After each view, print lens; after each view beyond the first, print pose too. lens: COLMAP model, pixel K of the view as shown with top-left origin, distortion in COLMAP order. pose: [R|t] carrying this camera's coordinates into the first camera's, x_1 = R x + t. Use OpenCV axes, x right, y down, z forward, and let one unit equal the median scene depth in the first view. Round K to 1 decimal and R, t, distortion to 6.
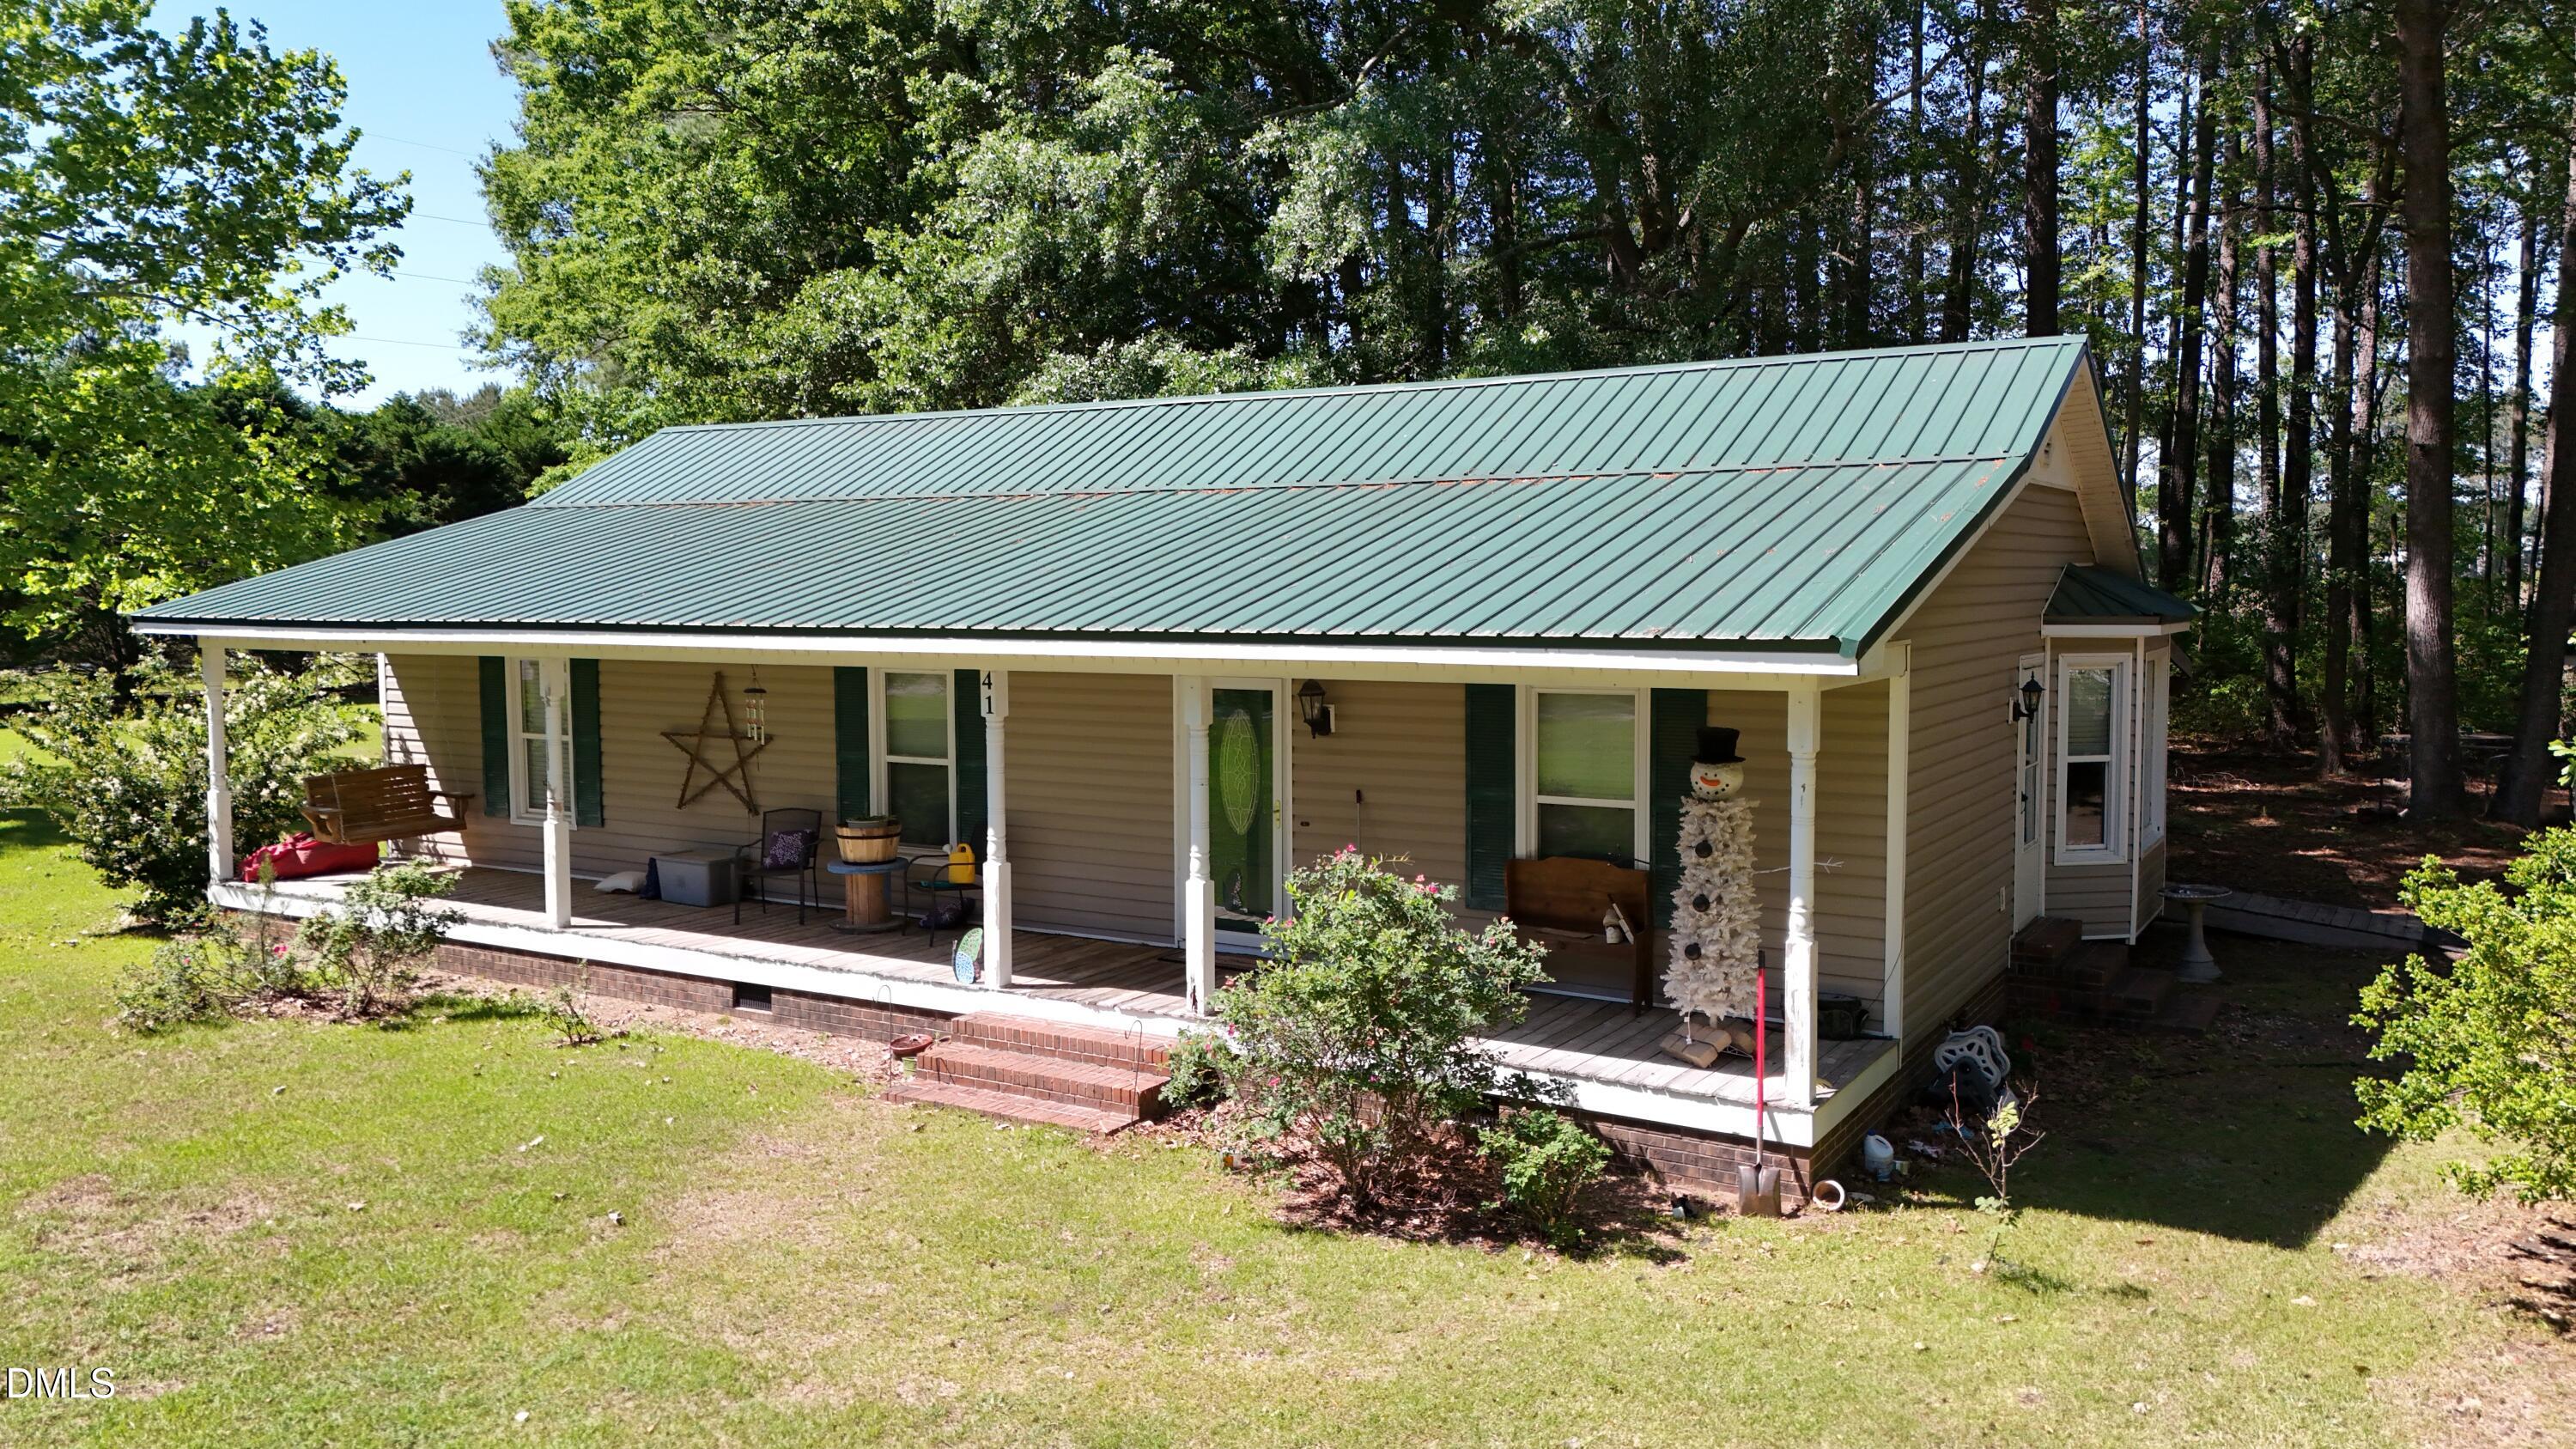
lens RADIAL K [[1894.2, 0, 1285.2], [0, 1894.2, 720.7], [0, 0, 1]] dist [0.057995, -0.037598]
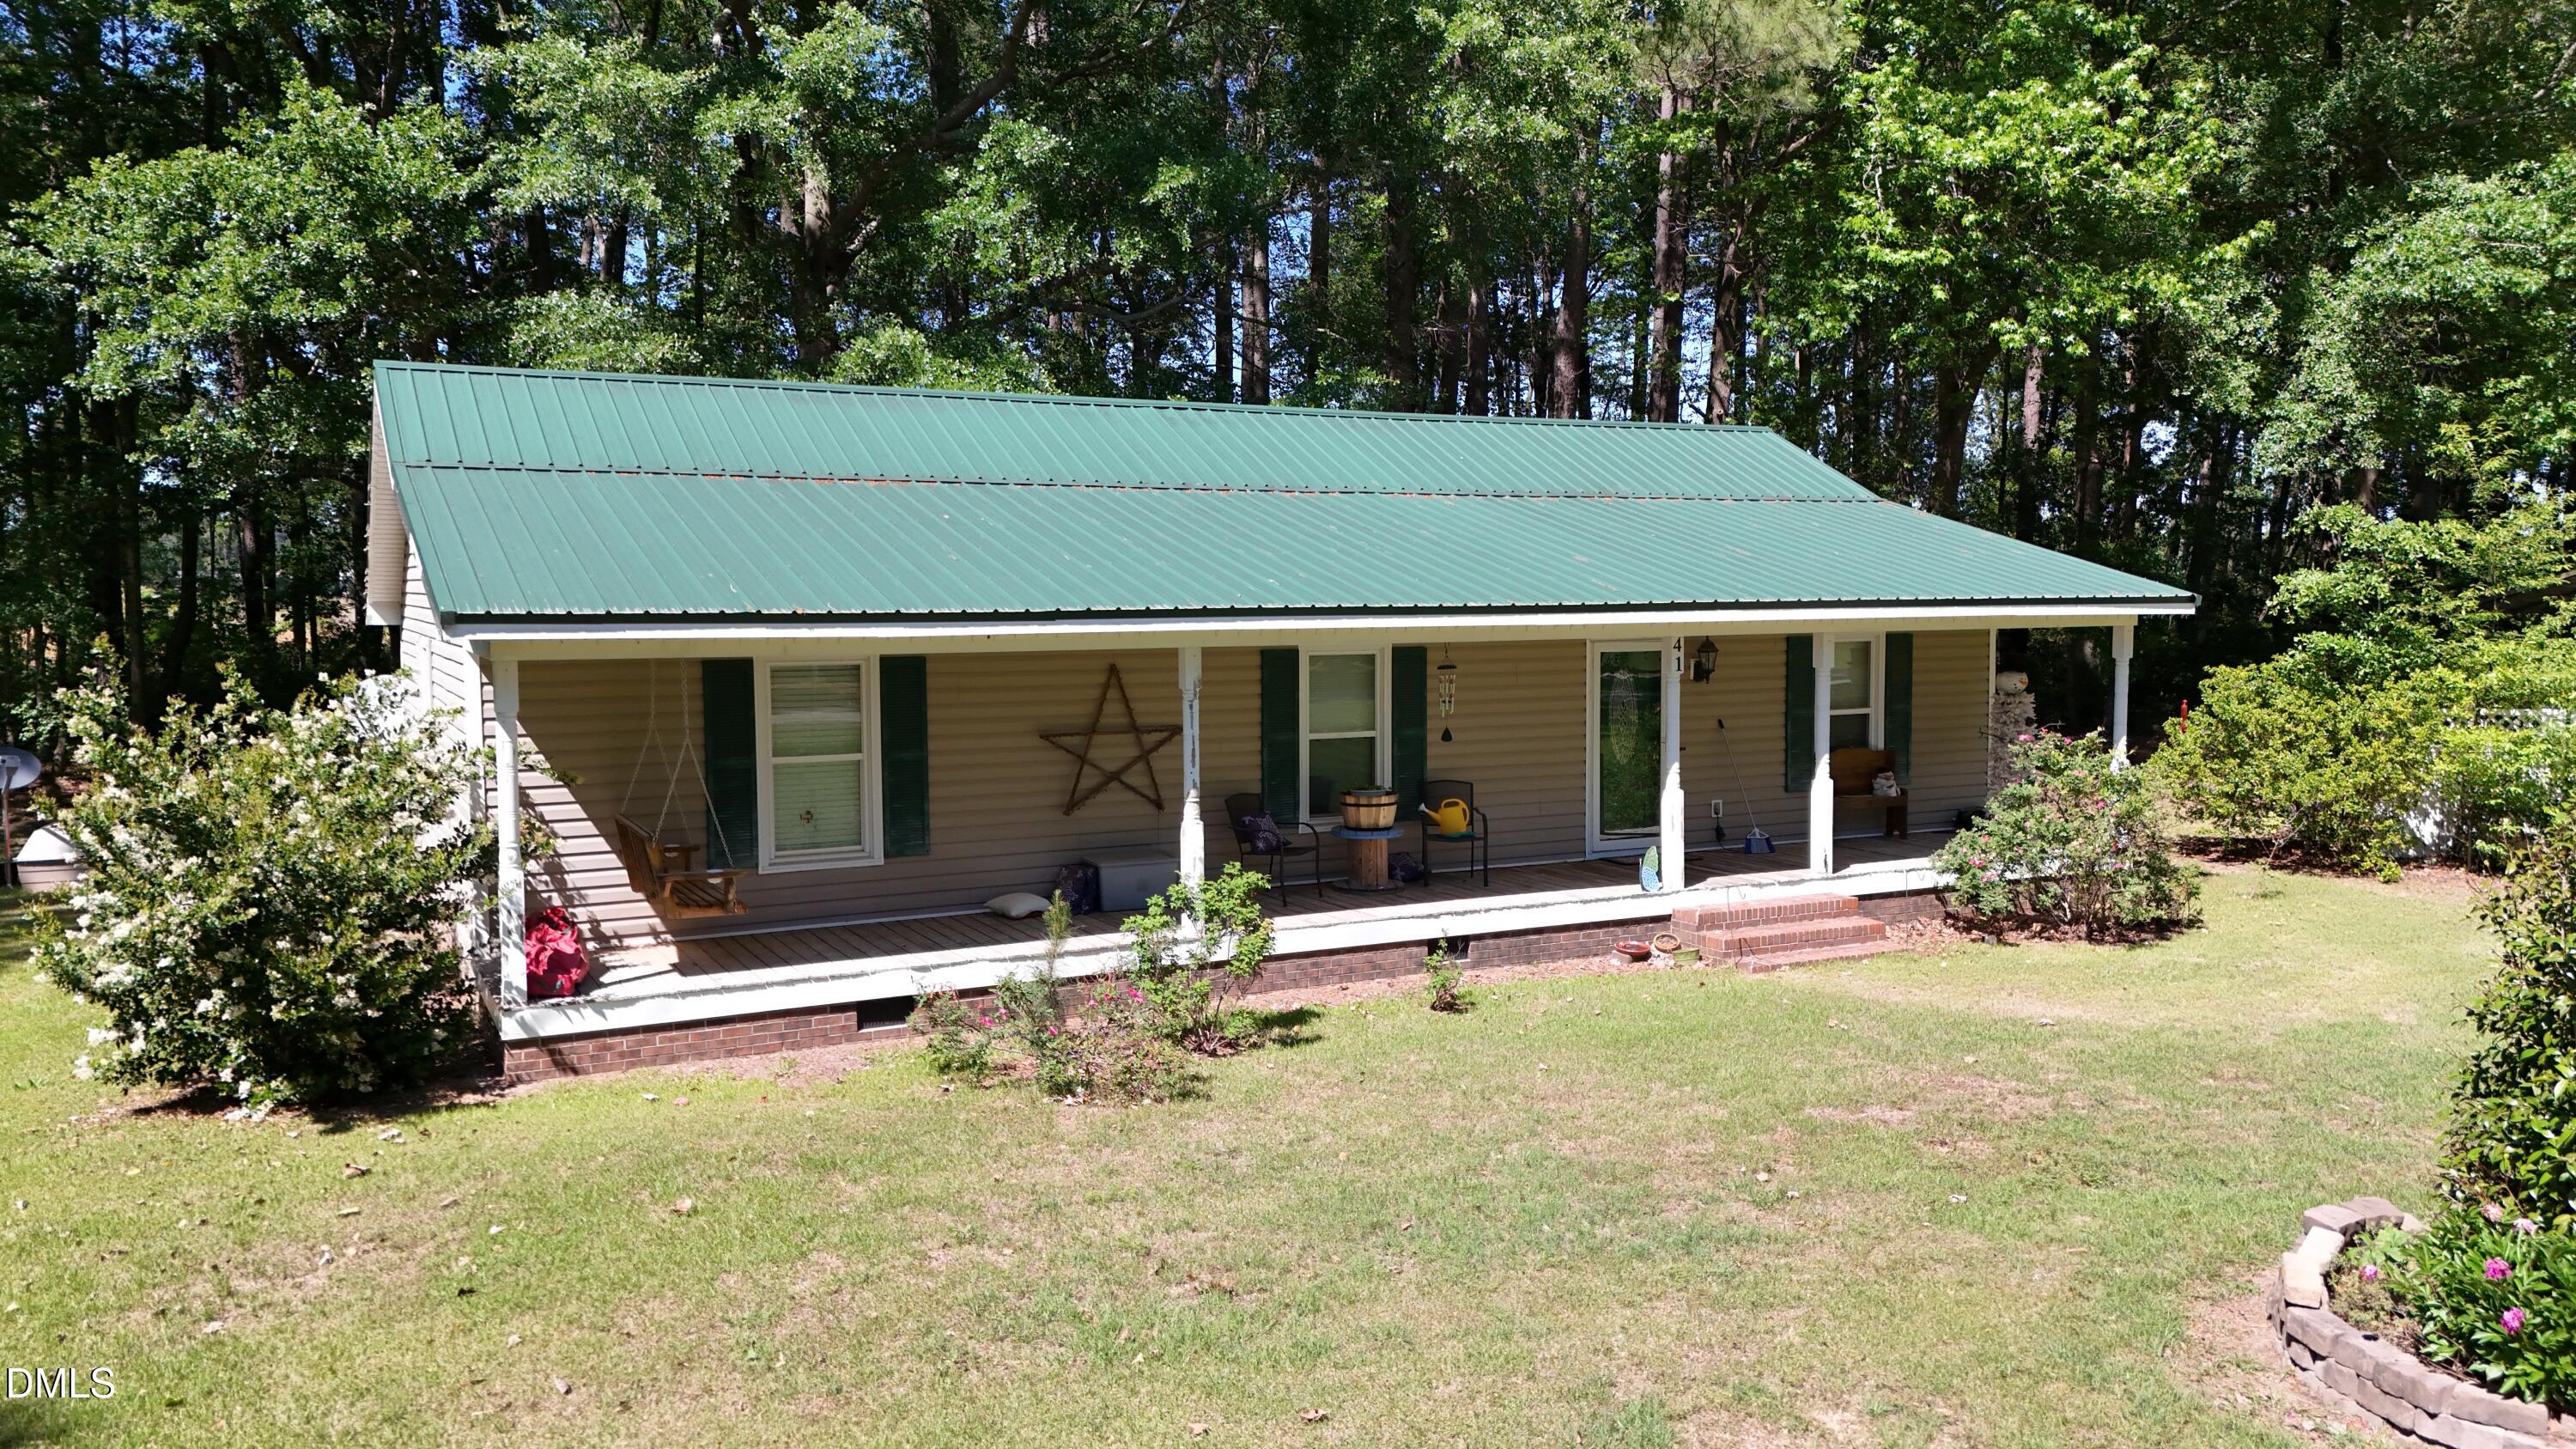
lens RADIAL K [[1894.2, 0, 1286.5], [0, 1894.2, 736.9], [0, 0, 1]] dist [0.057995, -0.037598]
pose [[0.507092, -0.066336, 0.859335, -1.168781], [0.066442, 0.997075, 0.037761, -0.021012], [-0.859327, 0.037948, 0.510017, 0.496945]]
